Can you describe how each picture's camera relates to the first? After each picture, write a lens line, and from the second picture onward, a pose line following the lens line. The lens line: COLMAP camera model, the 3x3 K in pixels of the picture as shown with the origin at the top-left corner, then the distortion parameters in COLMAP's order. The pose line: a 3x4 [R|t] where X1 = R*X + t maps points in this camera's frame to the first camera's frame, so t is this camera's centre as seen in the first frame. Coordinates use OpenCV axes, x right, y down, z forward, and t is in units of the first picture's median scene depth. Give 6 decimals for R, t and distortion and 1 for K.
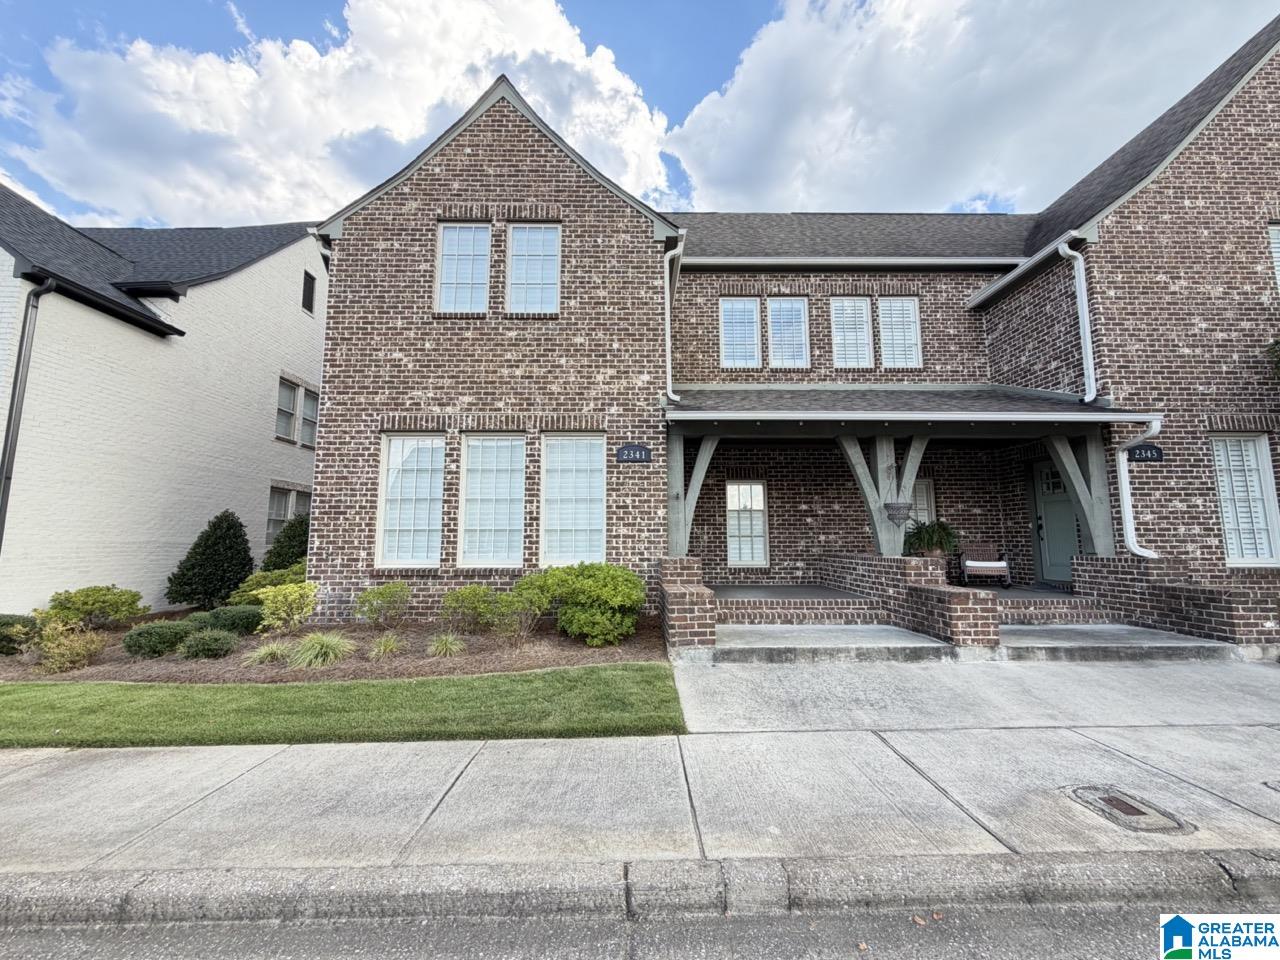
lens RADIAL K [[507.4, 0, 634.7], [0, 507.4, 479.5], [0, 0, 1]] dist [-0.000068, -0.000048]
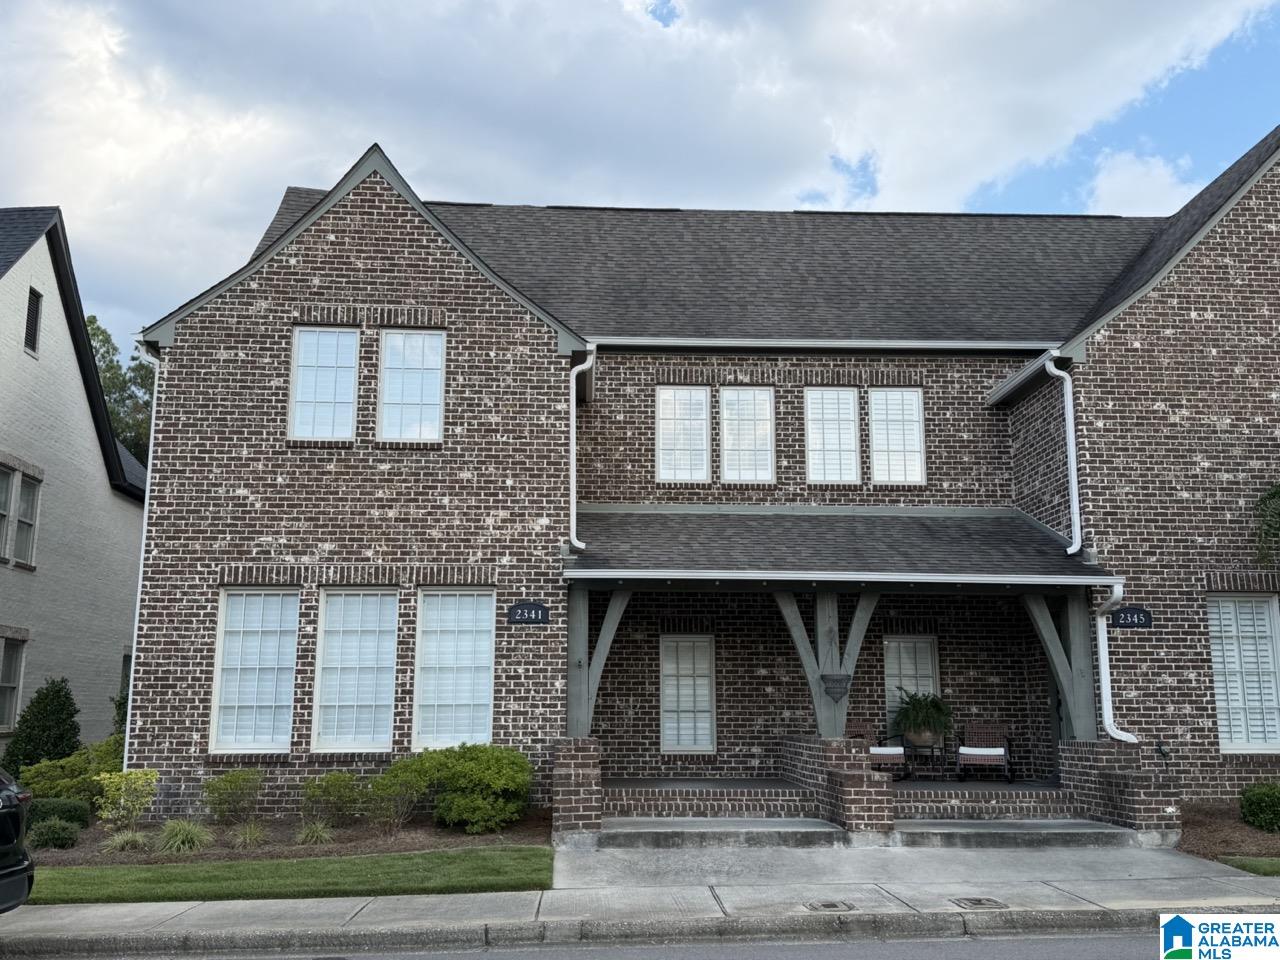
lens RADIAL K [[1158.8, 0, 641.6], [0, 1158.8, 488.9], [0, 0, 1]] dist [0.148538, -0.242678]
pose [[0.998931, 0.010427, 0.045036, 0.094798], [-0.007267, 0.997537, -0.069764, -0.120315], [-0.045652, 0.069363, 0.996546, -0.927785]]
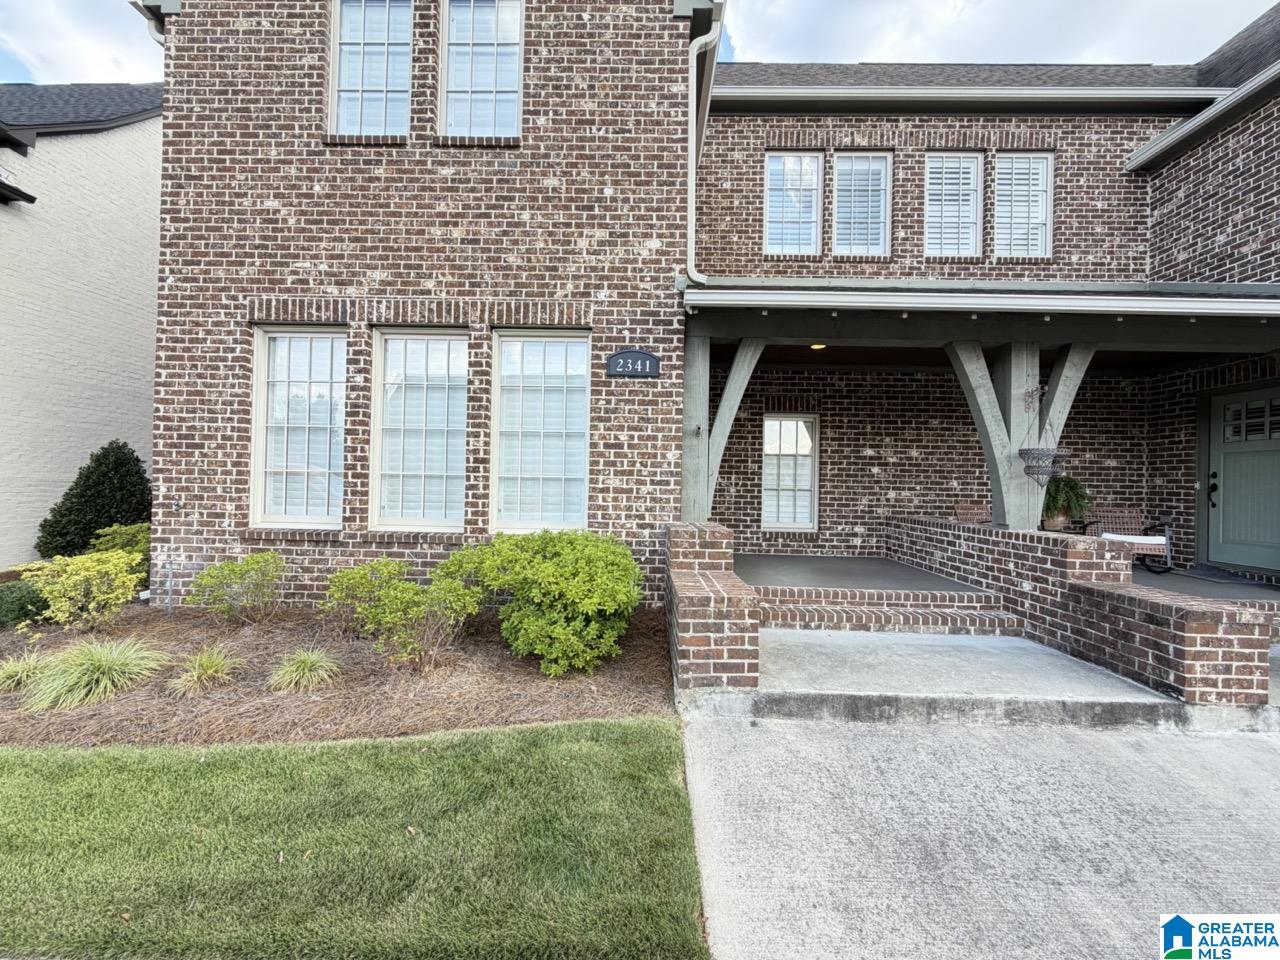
lens RADIAL K [[507.4, 0, 635.0], [0, 507.4, 479.4], [0, 0, 1]] dist [-0.000068, -0.000048]
pose [[0.999314, 0.023220, -0.028836, 0.022538], [-0.019784, 0.993260, 0.114210, 0.020857], [0.031294, -0.113561, 0.993038, 0.328769]]
